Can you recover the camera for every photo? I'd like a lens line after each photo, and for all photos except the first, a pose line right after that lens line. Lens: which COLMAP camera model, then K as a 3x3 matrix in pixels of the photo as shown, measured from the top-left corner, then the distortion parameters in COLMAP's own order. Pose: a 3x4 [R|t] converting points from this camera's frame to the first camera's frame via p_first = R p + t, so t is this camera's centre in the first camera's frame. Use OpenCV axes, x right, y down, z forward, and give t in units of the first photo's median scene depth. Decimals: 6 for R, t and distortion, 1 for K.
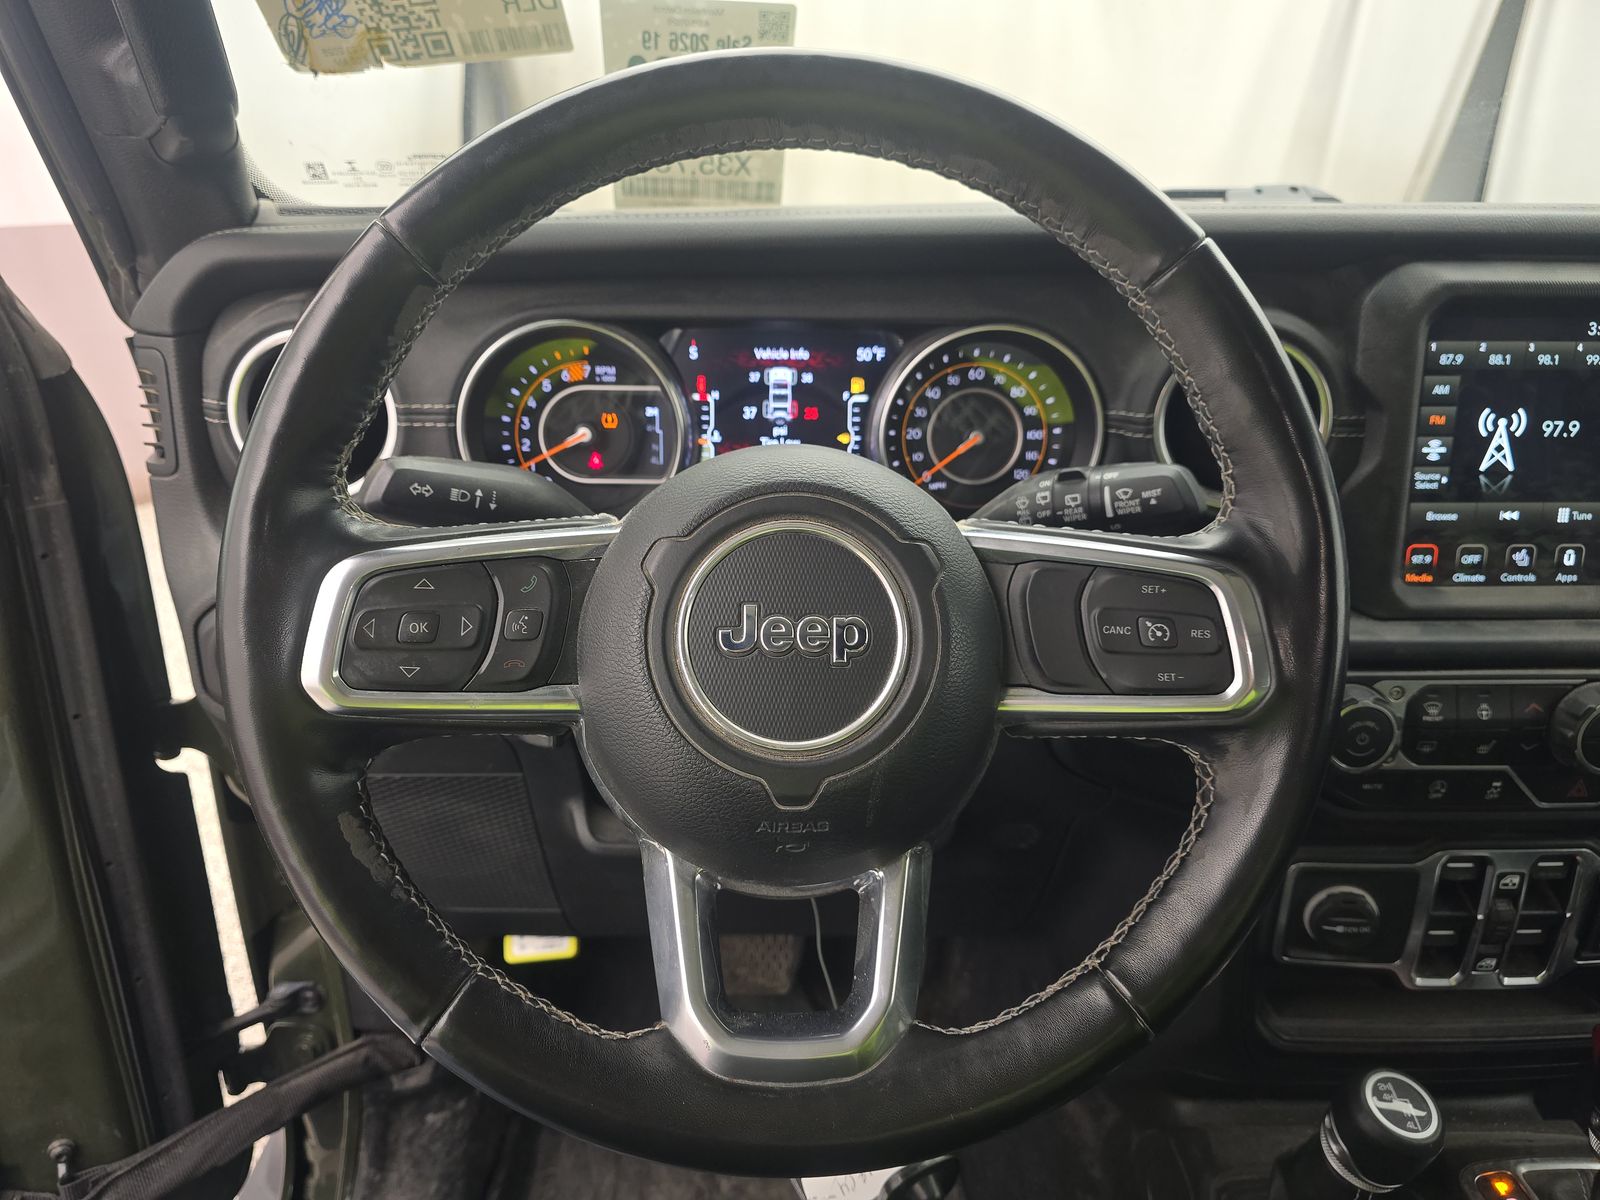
lens RADIAL K [[1127.8, 0, 791.4], [0, 1127.8, 609.1], [0, 0, 1]] dist [0.067444, -0.044899]
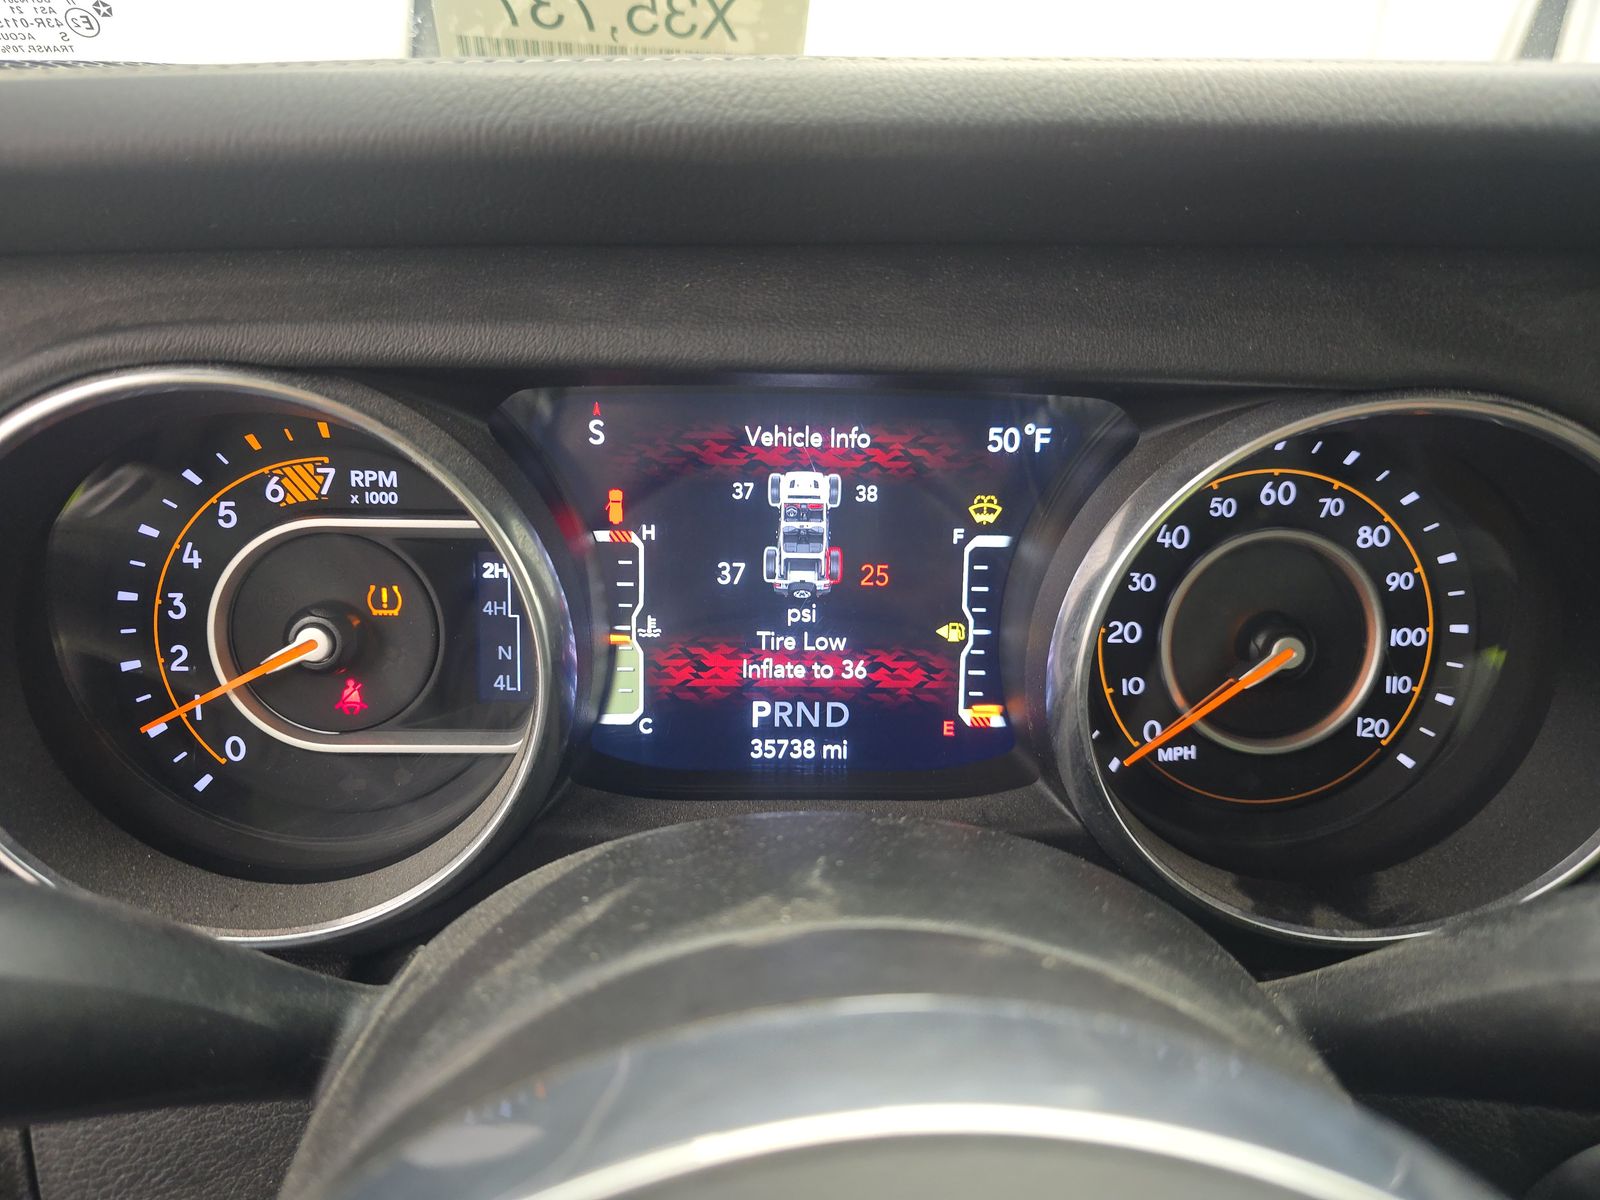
lens RADIAL K [[1063.8, 0, 781.0], [0, 1063.8, 583.1], [0, 0, 1]] dist [0.007266, -0.003304]
pose [[0.999254, 0.003698, 0.038450, -0.036821], [-0.003773, 0.999991, 0.001874, -0.188468], [-0.038443, -0.002017, 0.999259, 0.664115]]
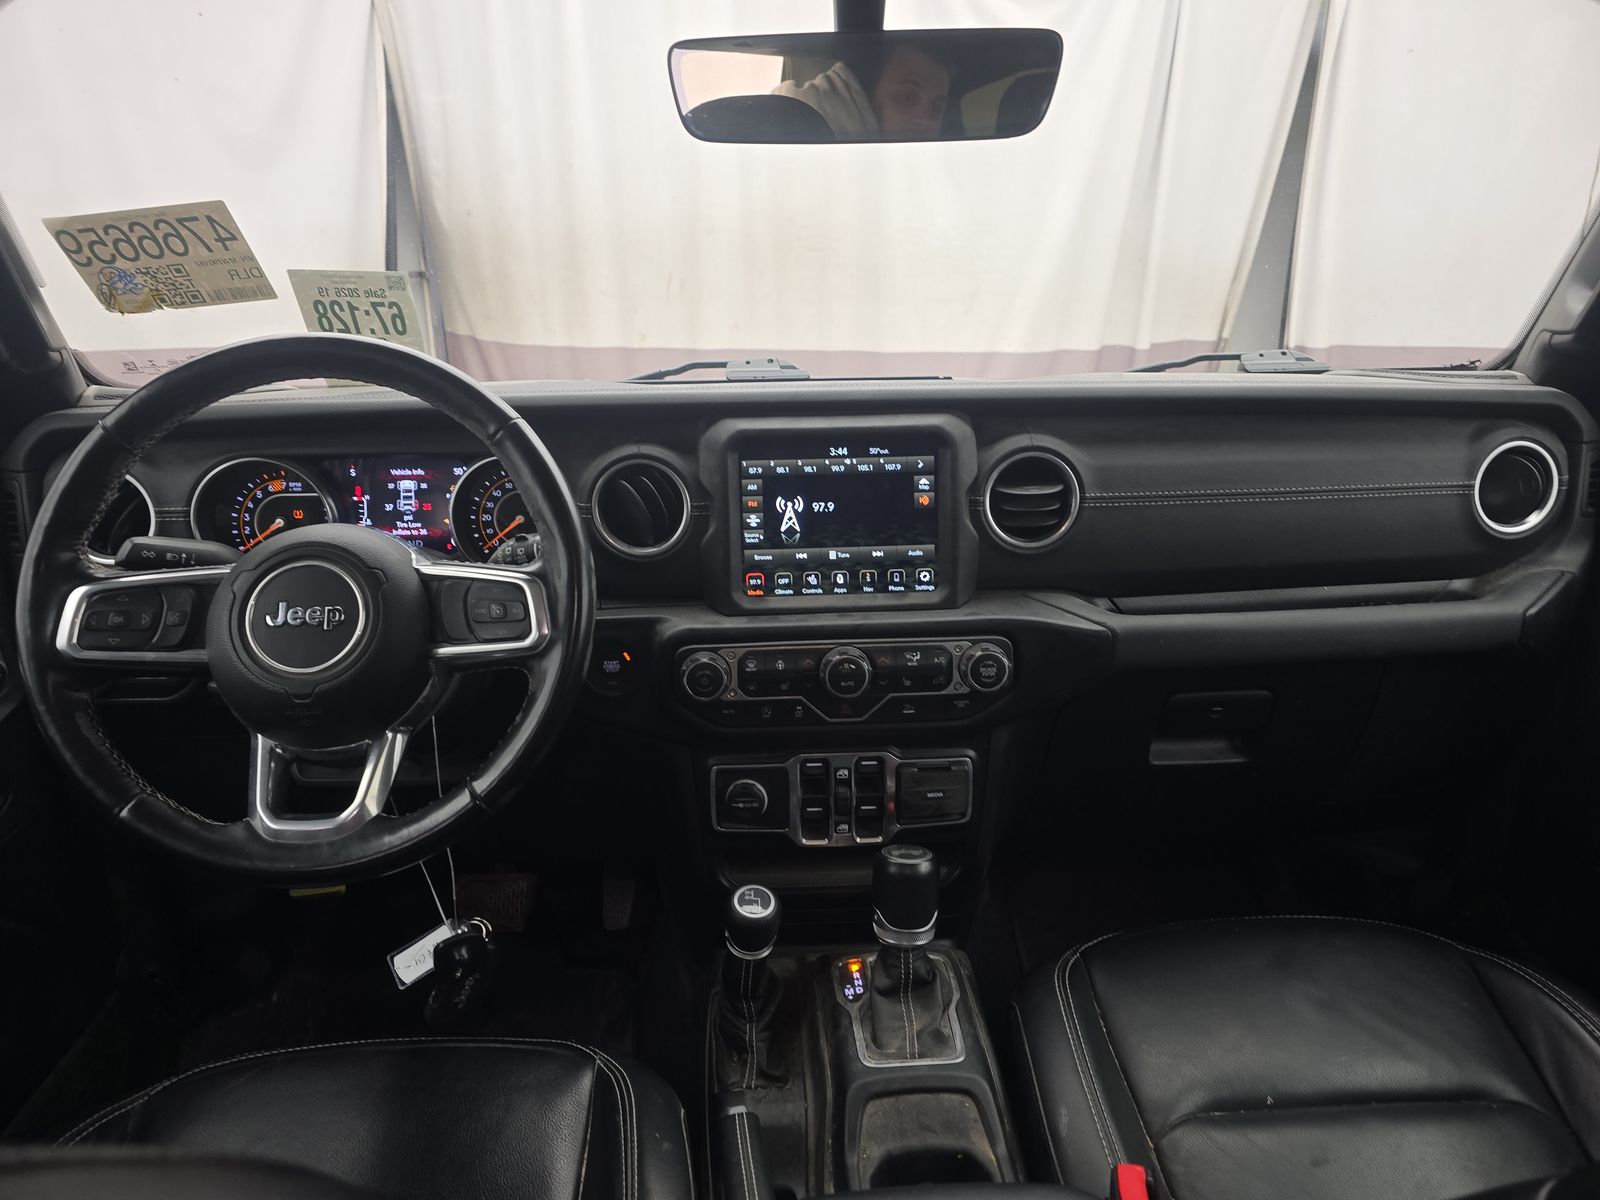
lens RADIAL K [[1127.8, 0, 791.4], [0, 1127.8, 609.1], [0, 0, 1]] dist [0.067444, -0.044899]
pose [[0.999270, -0.029924, 0.023759, 0.556940], [0.031633, 0.996670, -0.075151, 0.129042], [-0.021431, 0.075847, 0.996889, -0.719663]]
